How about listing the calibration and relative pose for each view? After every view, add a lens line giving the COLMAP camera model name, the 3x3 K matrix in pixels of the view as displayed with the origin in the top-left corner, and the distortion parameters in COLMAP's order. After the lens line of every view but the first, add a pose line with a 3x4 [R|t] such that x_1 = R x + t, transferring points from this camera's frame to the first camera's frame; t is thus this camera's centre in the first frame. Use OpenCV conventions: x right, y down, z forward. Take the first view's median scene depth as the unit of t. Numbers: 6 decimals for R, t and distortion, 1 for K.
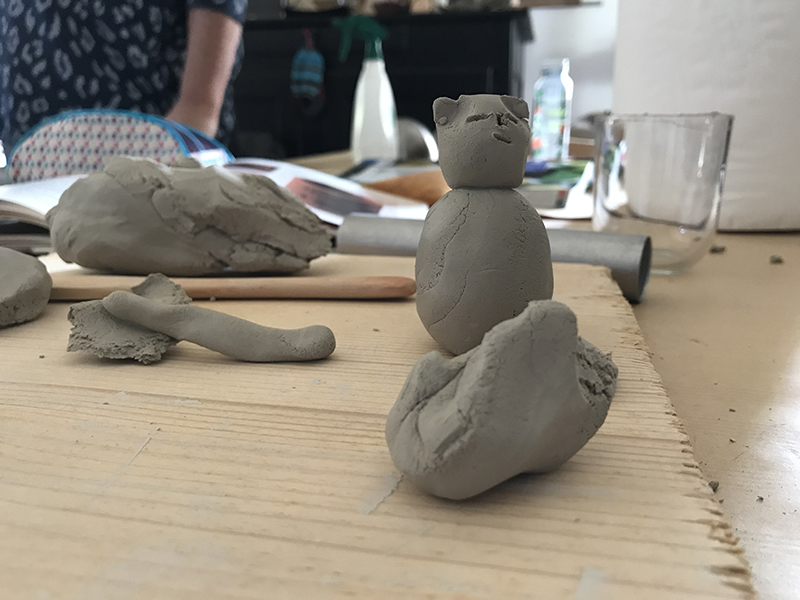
lens RADIAL K [[682.7, 0, 395.3], [0, 682.7, 293.7], [0, 0, 1]] dist [0.035540, -0.060413]
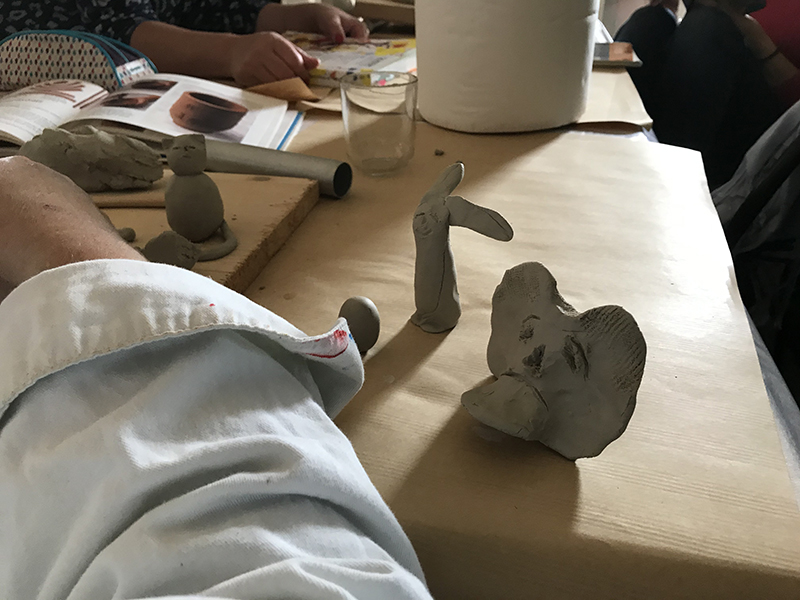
lens RADIAL K [[682.7, 0, 401.8], [0, 682.7, 299.6], [0, 0, 1]] dist [0.035540, -0.060413]
pose [[0.999900, -0.009273, 0.010635, 0.588839], [0.006300, 0.967826, 0.251540, -0.220860], [-0.012625, -0.251448, 0.967788, -1.042630]]
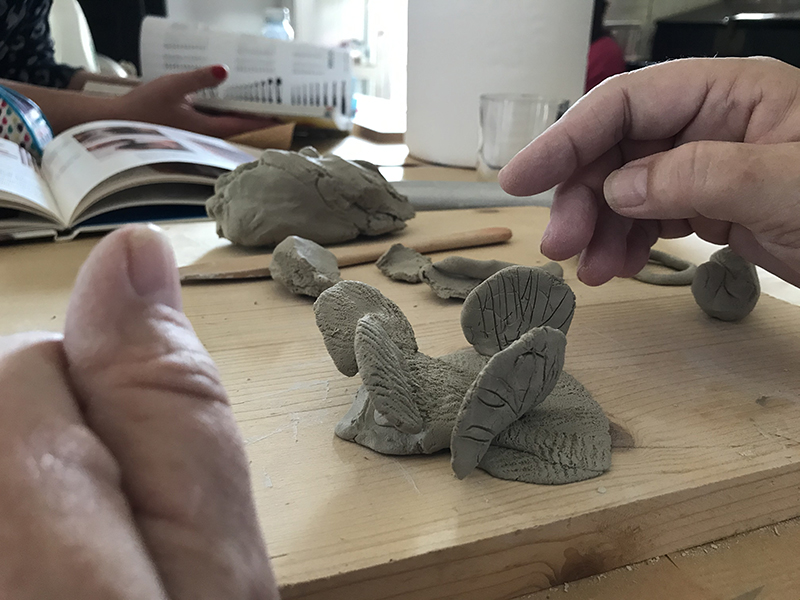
lens RADIAL K [[682.7, 0, 401.1], [0, 682.7, 304.5], [0, 0, 1]] dist [0.035540, -0.060413]
pose [[0.842077, -0.156603, 0.516123, -0.895876], [0.093984, 0.984885, 0.145496, -0.089618], [-0.531106, -0.074011, 0.844067, -0.165628]]
